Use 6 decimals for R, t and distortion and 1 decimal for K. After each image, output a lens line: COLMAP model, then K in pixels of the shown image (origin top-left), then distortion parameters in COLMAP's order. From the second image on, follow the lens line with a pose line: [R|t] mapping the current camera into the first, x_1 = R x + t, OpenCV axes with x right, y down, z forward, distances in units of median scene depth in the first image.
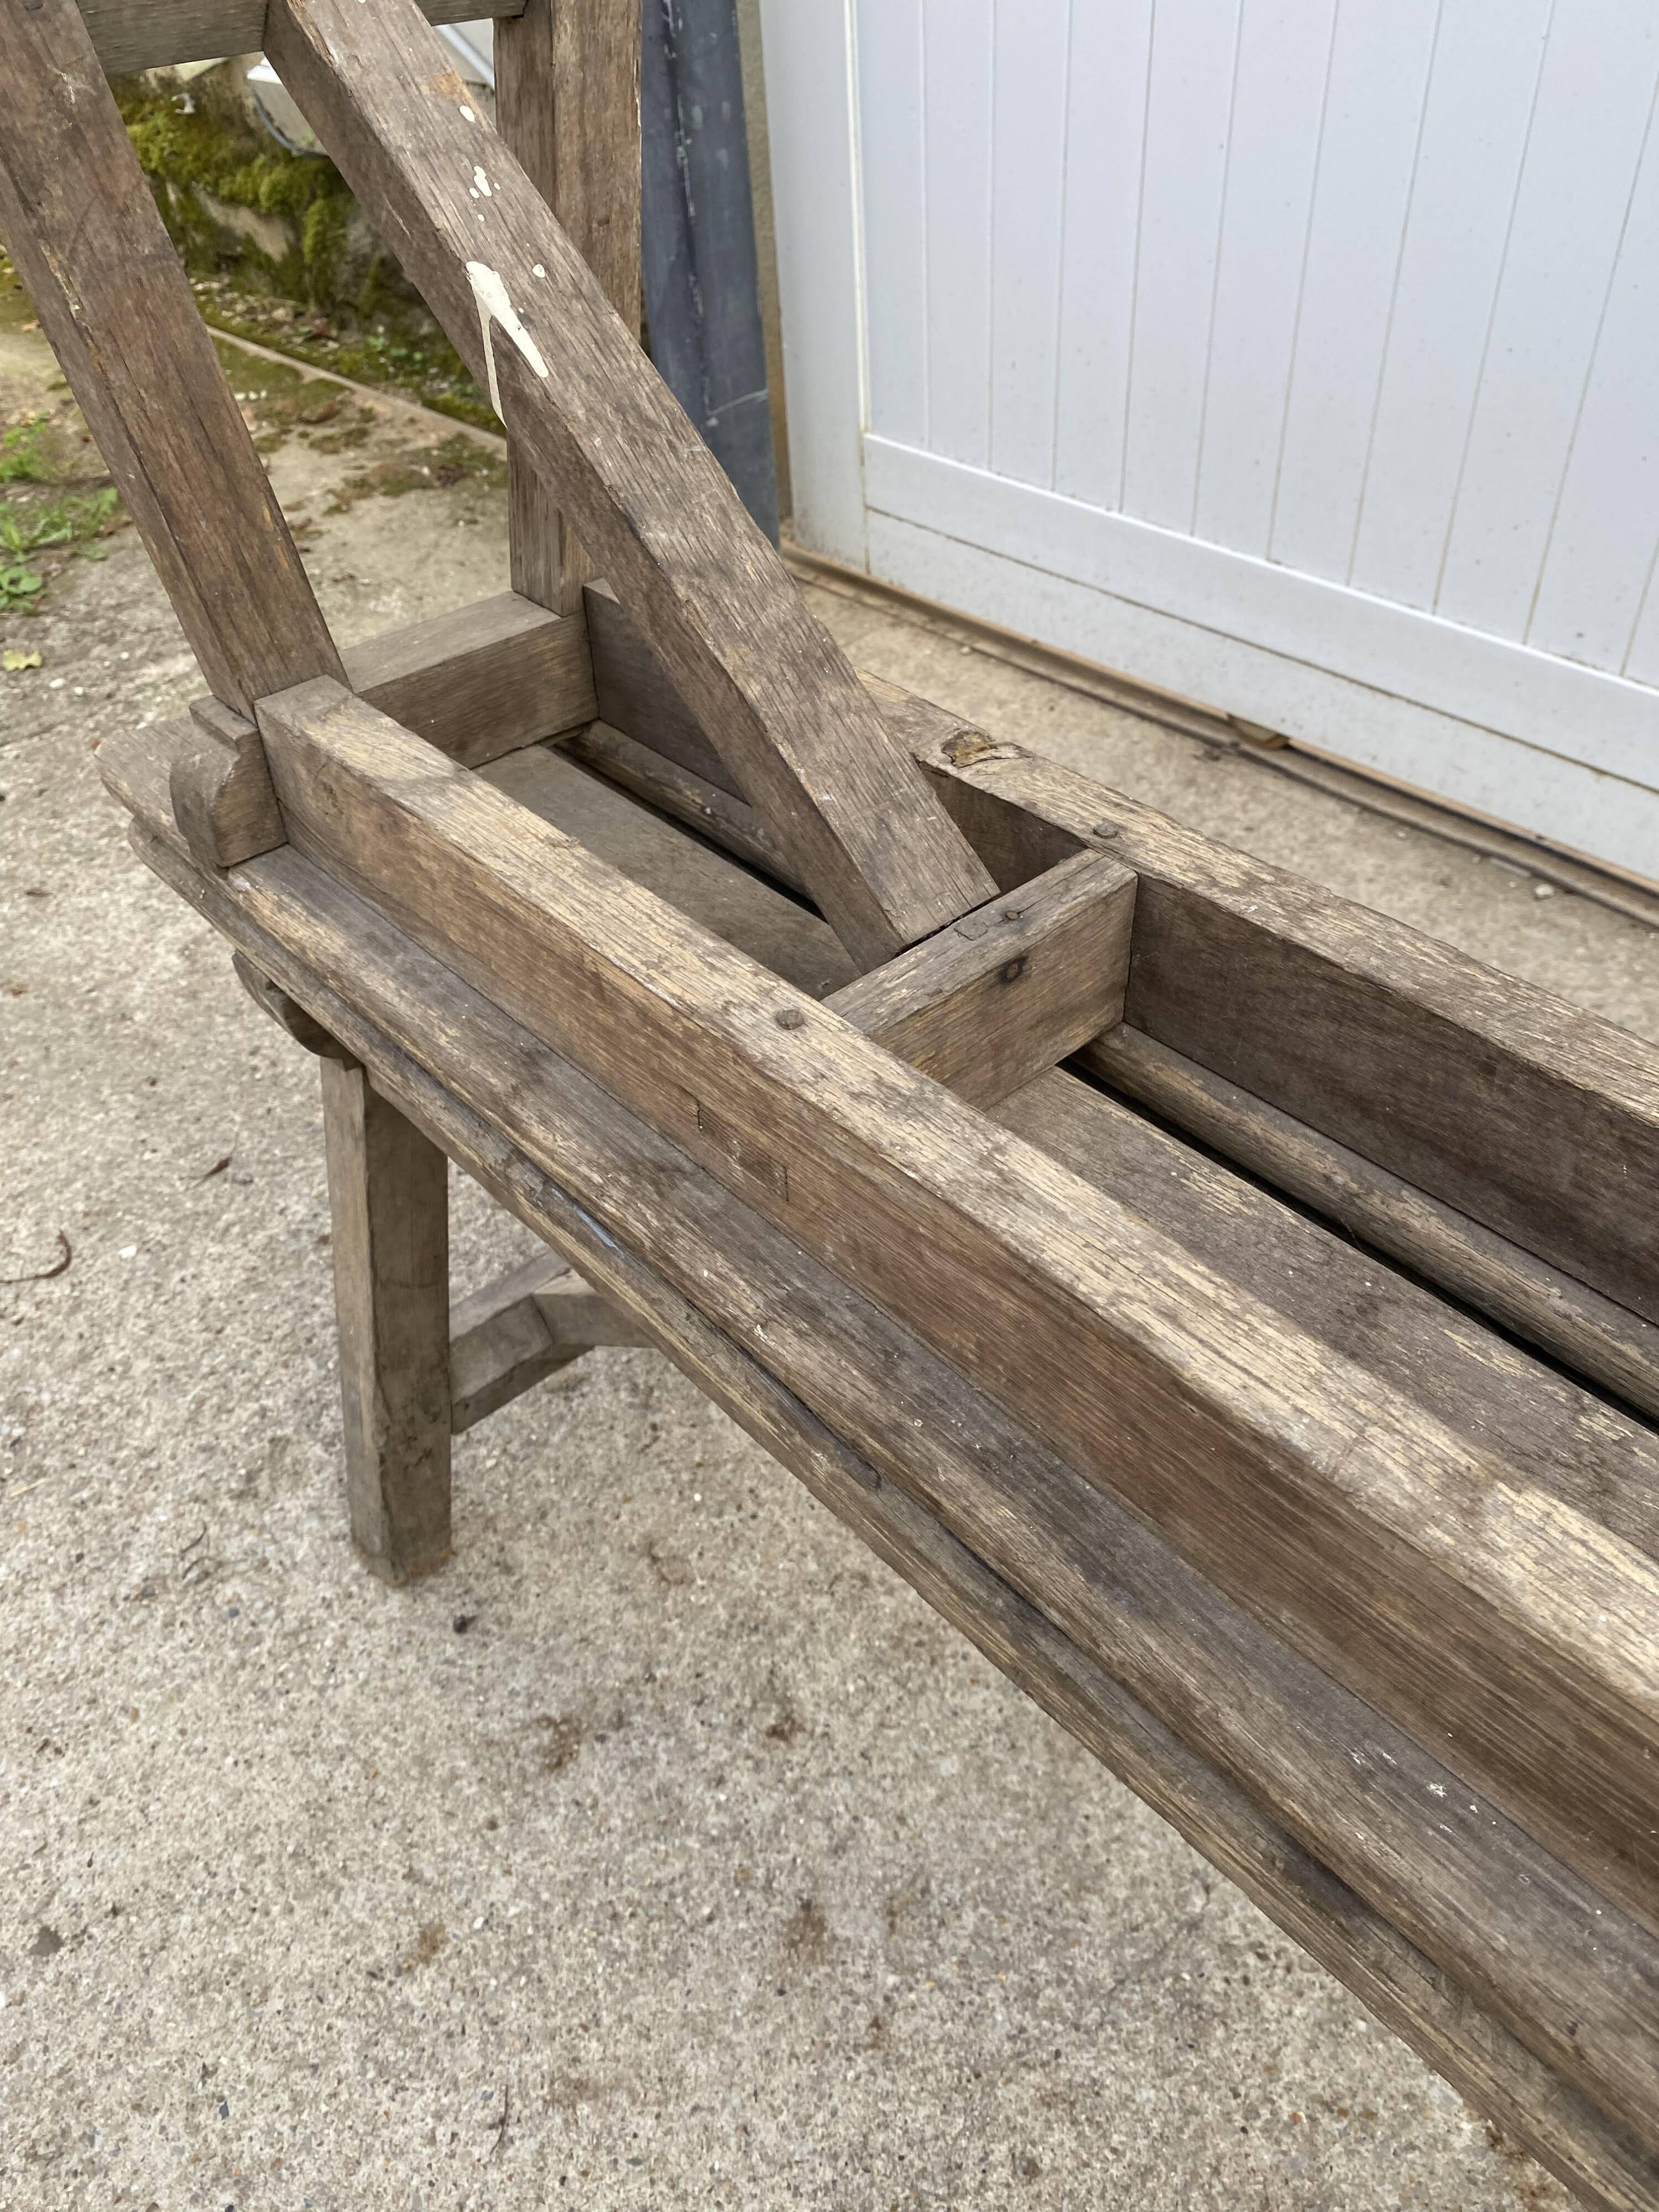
lens RADIAL K [[1699.2, 0, 835.0], [0, 1699.2, 1034.1], [0, 0, 1]] dist [0.004907, -0.006925]
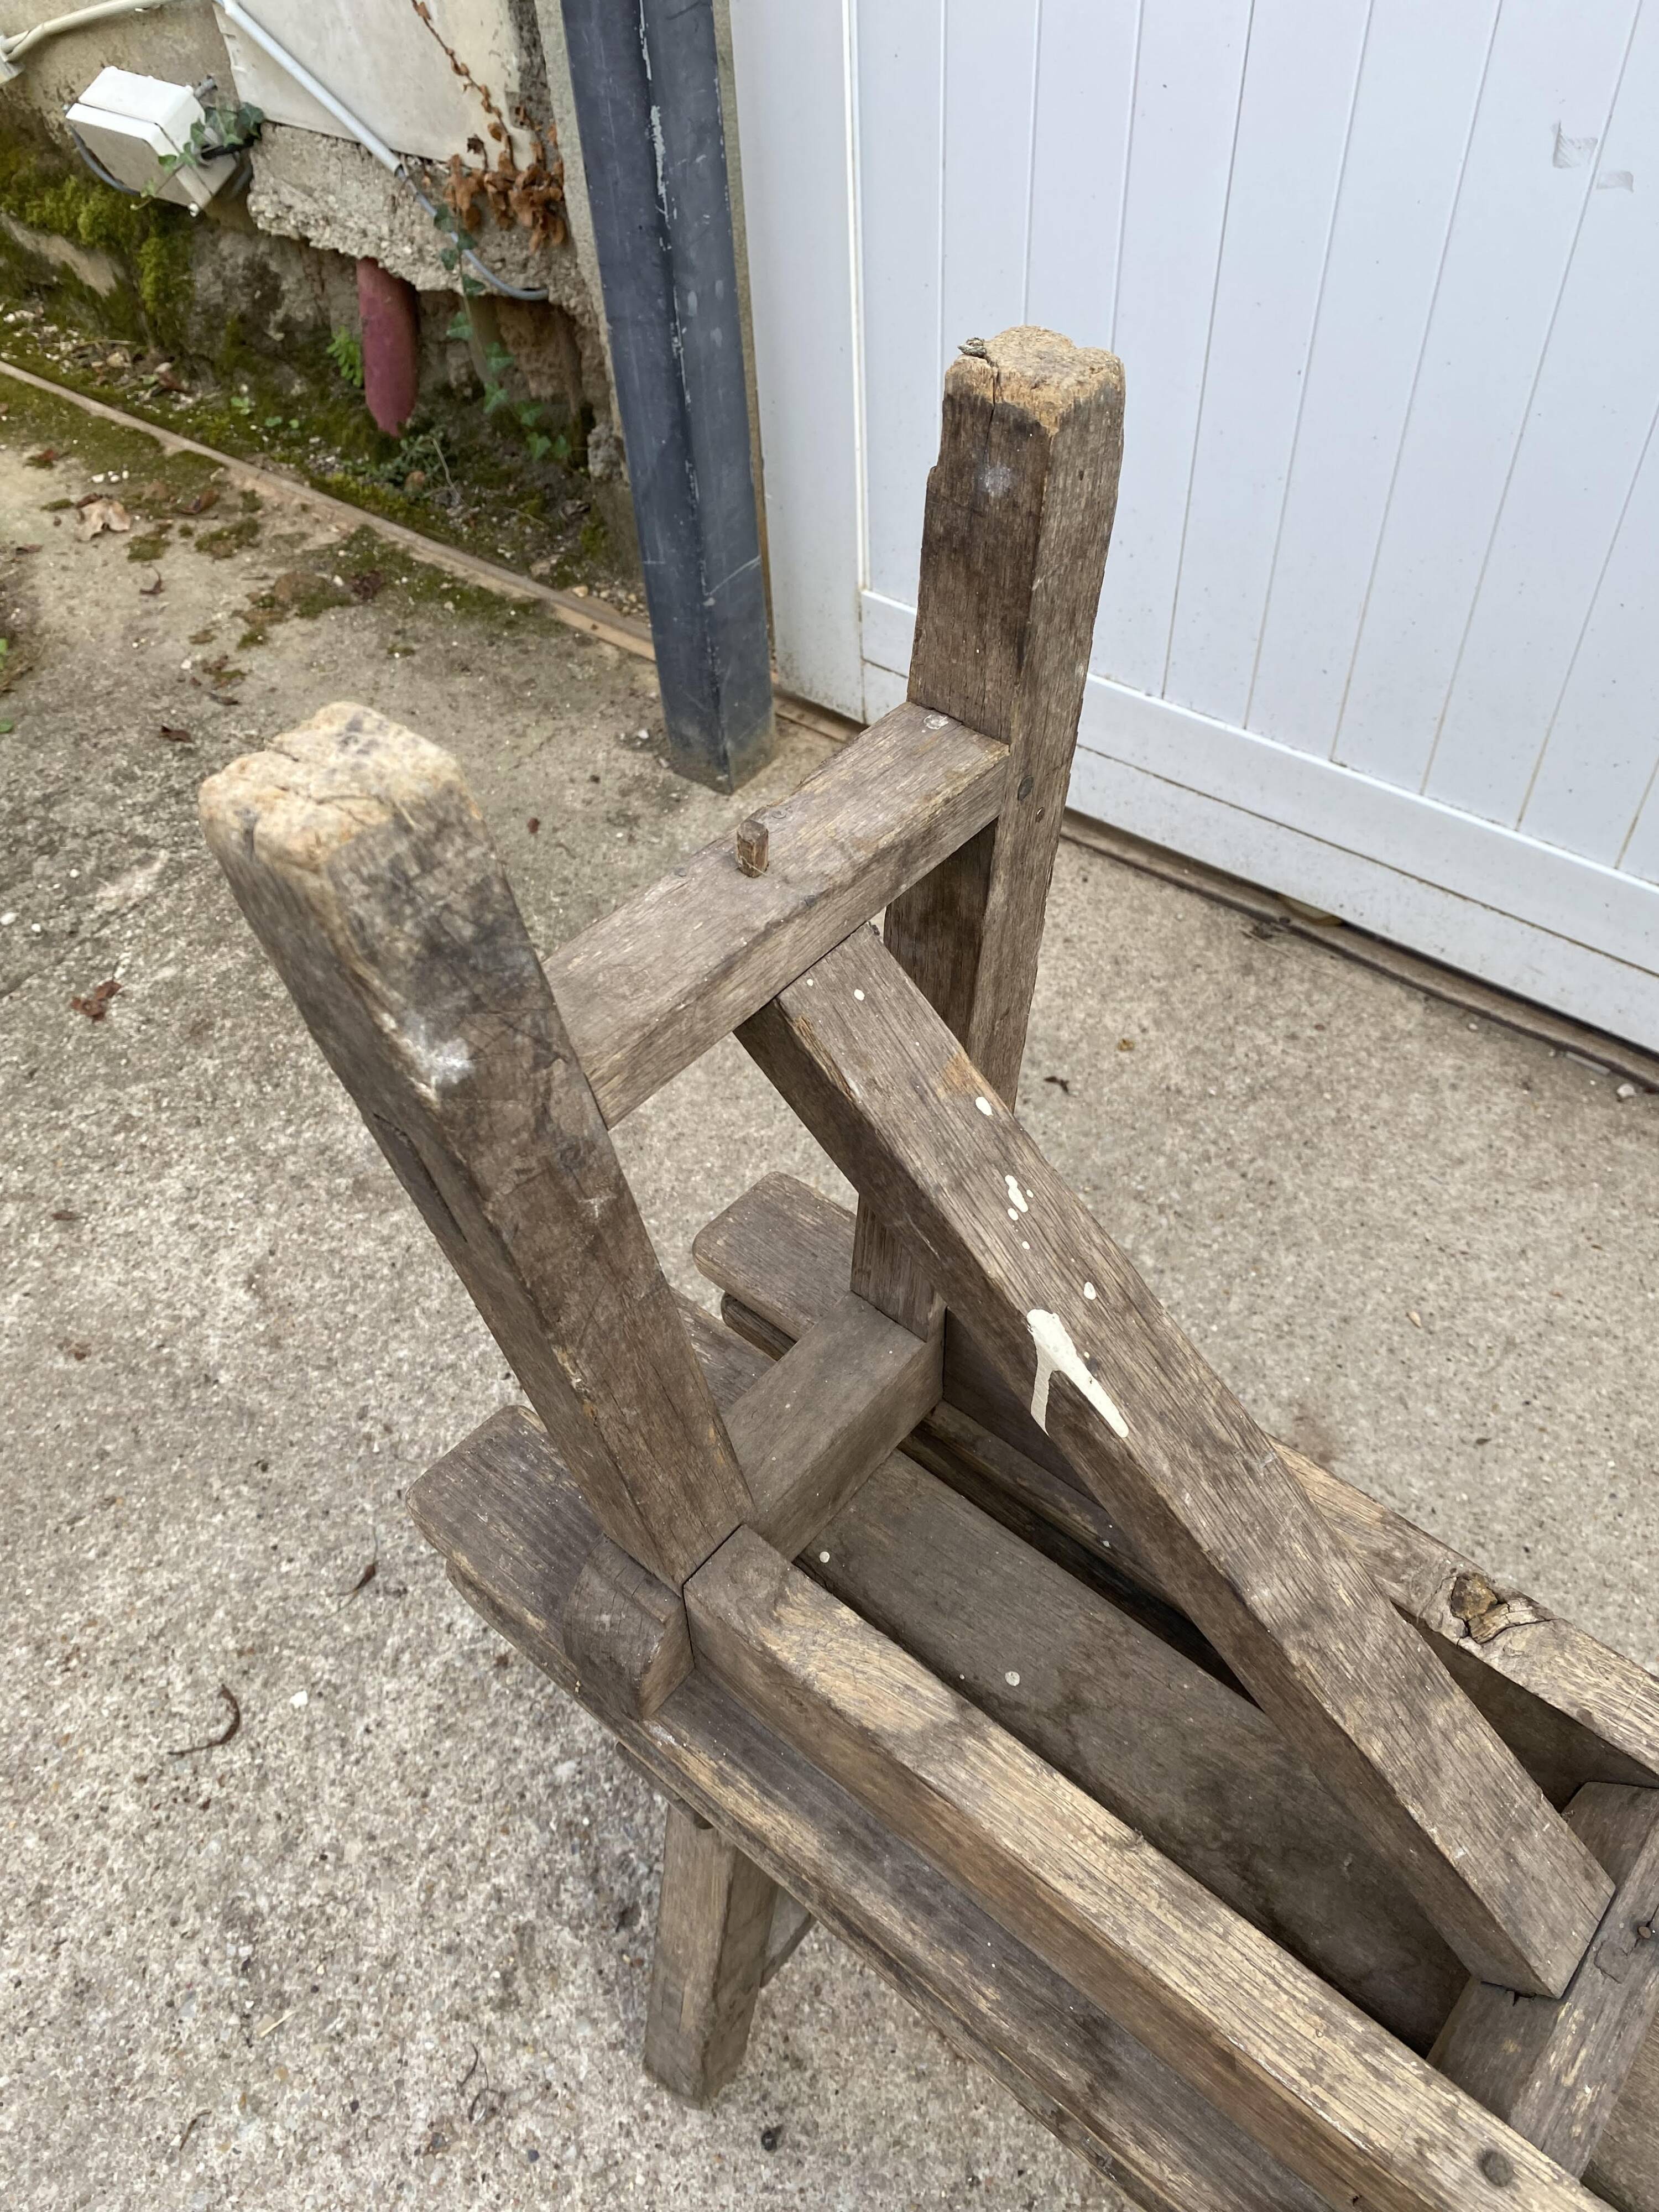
lens RADIAL K [[1696.8, 0, 770.1], [0, 1696.8, 1004.0], [0, 0, 1]] dist [0.000610, 0.007751]
pose [[0.991855, -0.094309, 0.085616, -0.196209], [0.083871, 0.989434, 0.118259, -0.348896], [-0.095864, -0.110115, 0.989285, 0.070248]]
